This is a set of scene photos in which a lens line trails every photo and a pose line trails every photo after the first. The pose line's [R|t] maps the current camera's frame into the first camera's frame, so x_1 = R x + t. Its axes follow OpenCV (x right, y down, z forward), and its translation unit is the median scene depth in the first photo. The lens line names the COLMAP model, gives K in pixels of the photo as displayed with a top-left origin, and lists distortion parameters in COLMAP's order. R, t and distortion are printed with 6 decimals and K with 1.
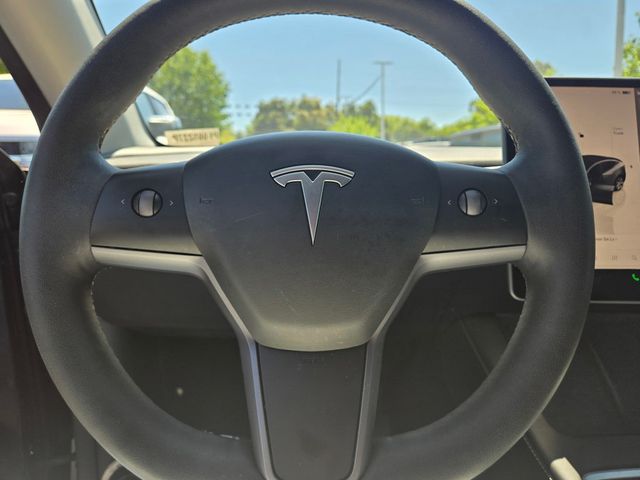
lens RADIAL K [[448.8, 0, 321.3], [0, 448.8, 244.3], [0, 0, 1]] dist [0.002440, -0.000355]
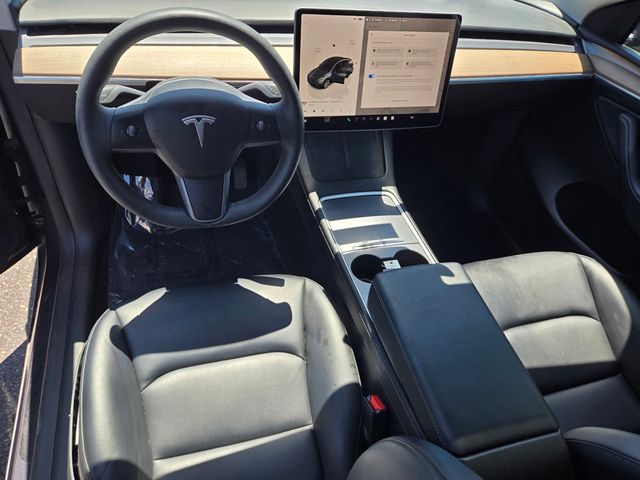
lens RADIAL K [[435.5, 0, 317.3], [0, 435.5, 250.4], [0, 0, 1]] dist [0.020647, -0.004387]
pose [[0.963824, -0.092723, 0.249892, -0.036203], [-0.083370, 0.785623, 0.613062, -0.697611], [-0.253166, -0.611717, 0.749472, -0.918574]]
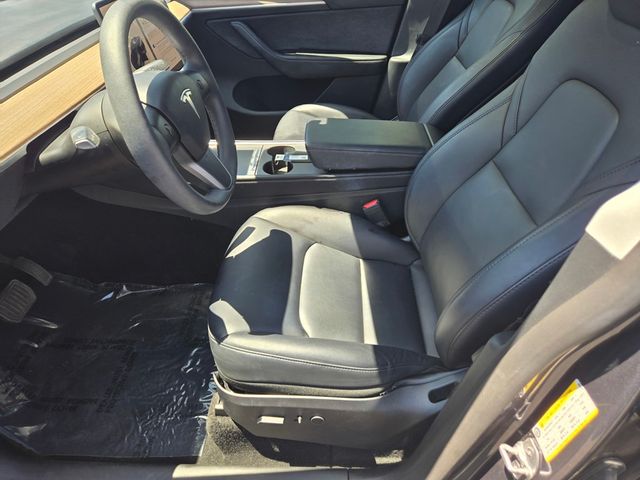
lens RADIAL K [[435.5, 0, 317.3], [0, 435.5, 250.4], [0, 0, 1]] dist [0.020647, -0.004387]
pose [[0.058091, -0.630571, 0.773954, -1.621478], [0.148179, 0.772122, 0.617957, -0.594614], [-0.987253, 0.078787, 0.138291, -0.056329]]
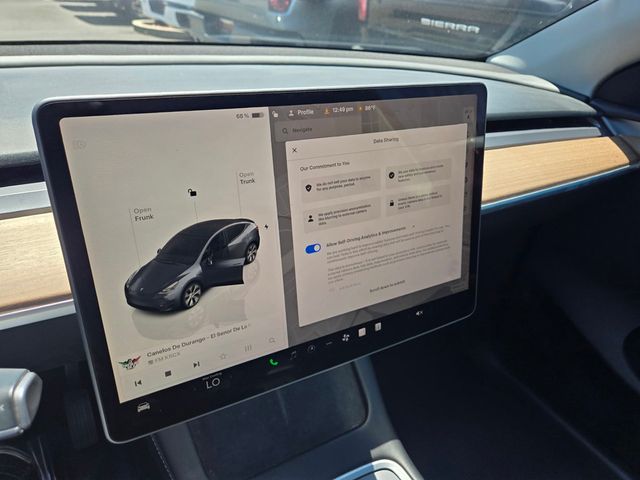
lens RADIAL K [[449.7, 0, 321.5], [0, 449.7, 241.2], [0, 0, 1]] dist [0.007636, 0.001887]
pose [[0.878852, -0.180598, 0.441592, 0.447228], [-0.003629, 0.923028, 0.384715, -0.430832], [-0.477080, -0.339710, 0.810550, 0.367978]]
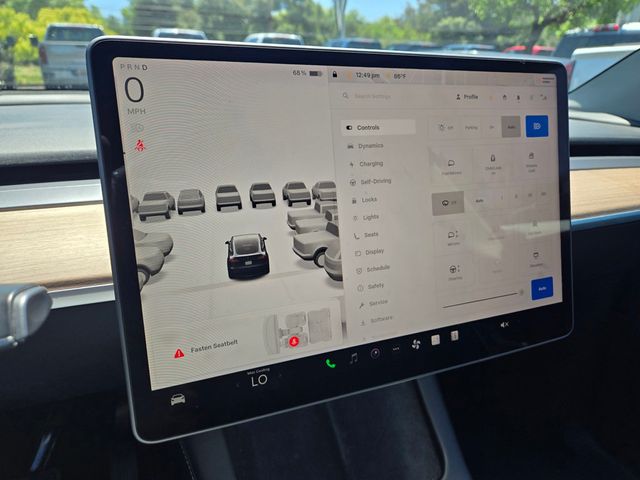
lens RADIAL K [[452.8, 0, 322.2], [0, 452.8, 238.7], [0, 0, 1]] dist [-0.001897, -0.000339]
pose [[0.930351, -0.103404, 0.351787, 0.455802], [0.034992, 0.980071, 0.195540, -0.242815], [-0.364996, -0.169611, 0.915429, 0.398977]]
